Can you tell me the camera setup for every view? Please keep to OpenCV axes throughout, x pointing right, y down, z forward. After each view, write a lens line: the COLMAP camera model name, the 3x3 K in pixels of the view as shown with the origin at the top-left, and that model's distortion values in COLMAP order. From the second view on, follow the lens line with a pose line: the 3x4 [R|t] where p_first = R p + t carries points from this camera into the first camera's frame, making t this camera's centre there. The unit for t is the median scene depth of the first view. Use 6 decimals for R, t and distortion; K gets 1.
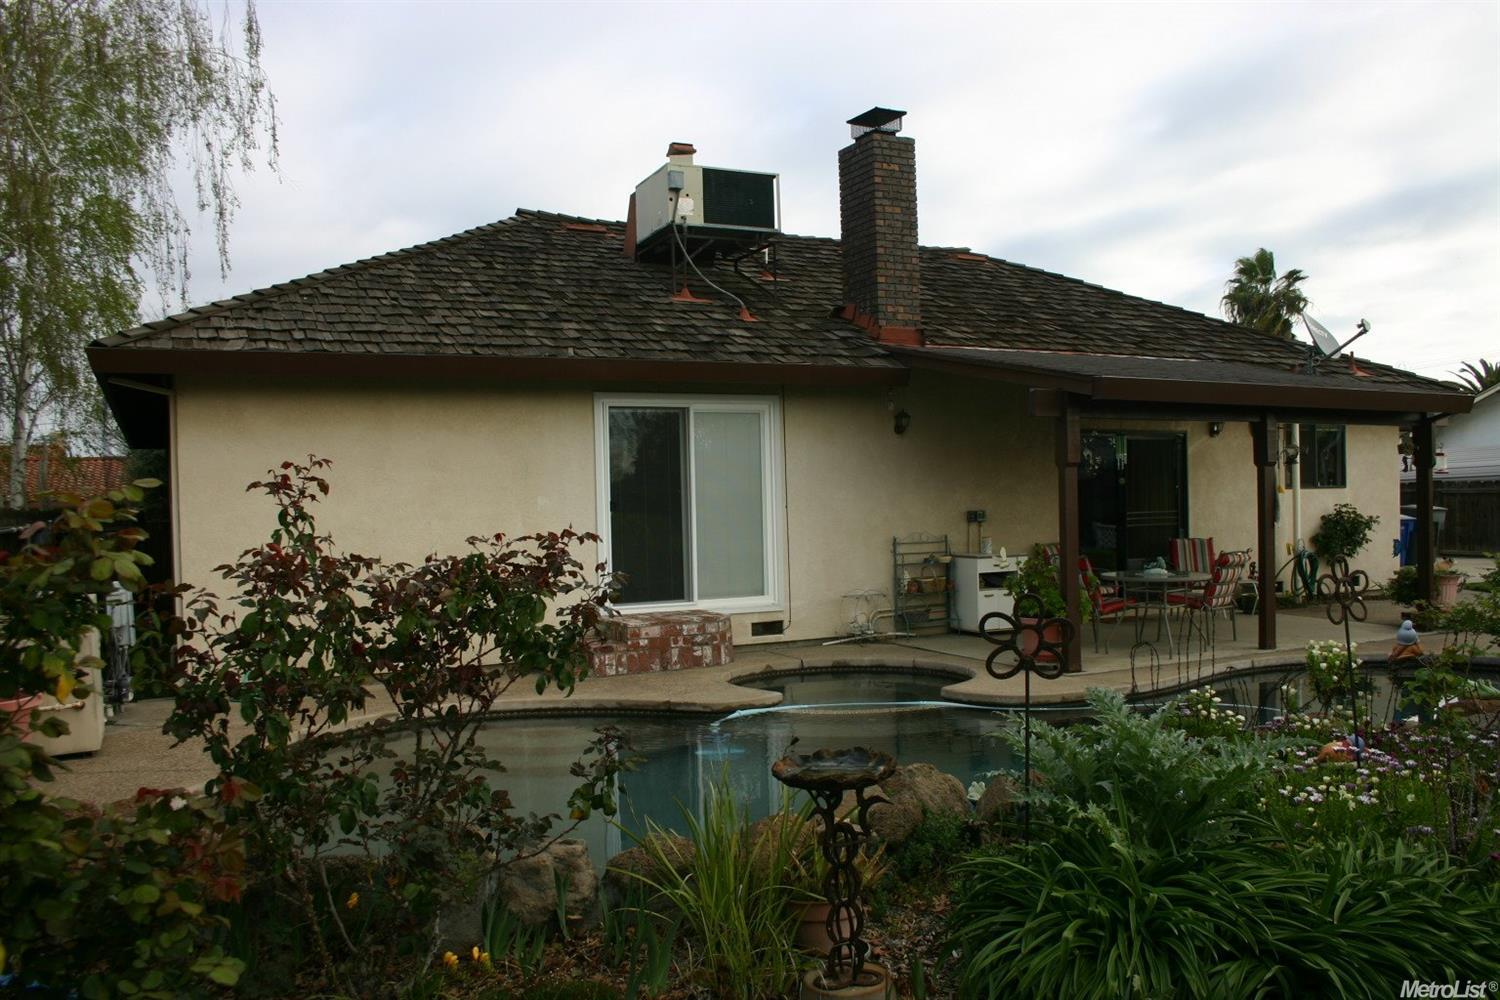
lens RADIAL K [[1221.0, 0, 754.7], [0, 1221.0, 512.8], [0, 0, 1]] dist [-0.152786, 0.132973]
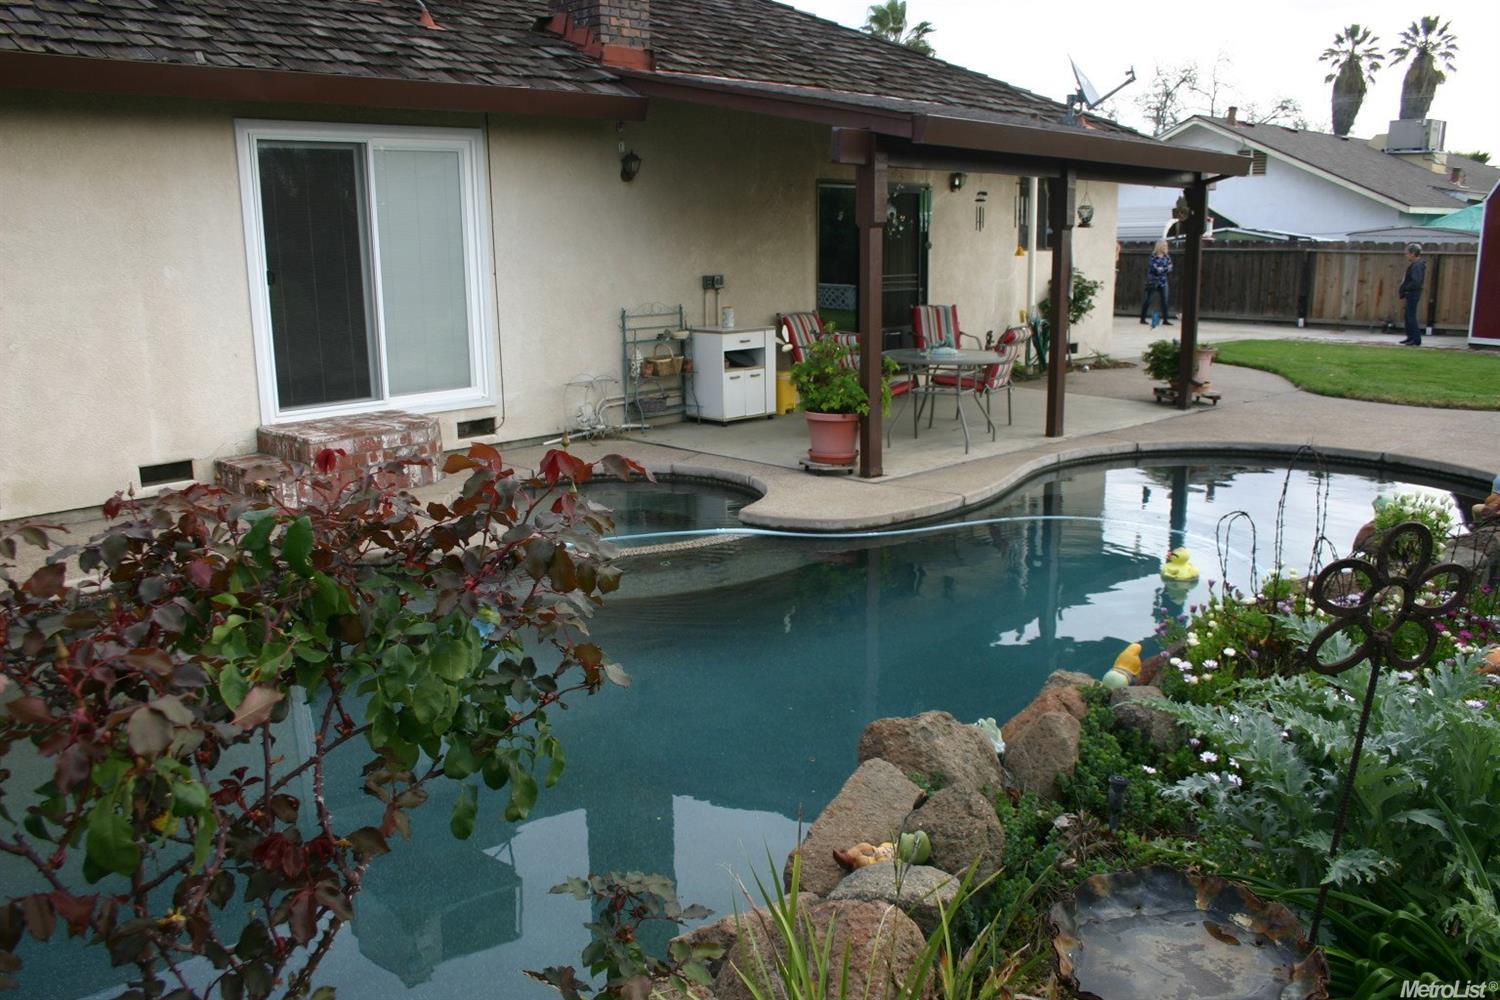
lens RADIAL K [[1221.0, 0, 754.7], [0, 1221.0, 512.8], [0, 0, 1]] dist [-0.152786, 0.132973]
pose [[0.949849, -0.060109, 0.306878, -0.062019], [-0.003422, 0.979295, 0.202409, -0.011833], [-0.312690, -0.193308, 0.929977, 0.190721]]
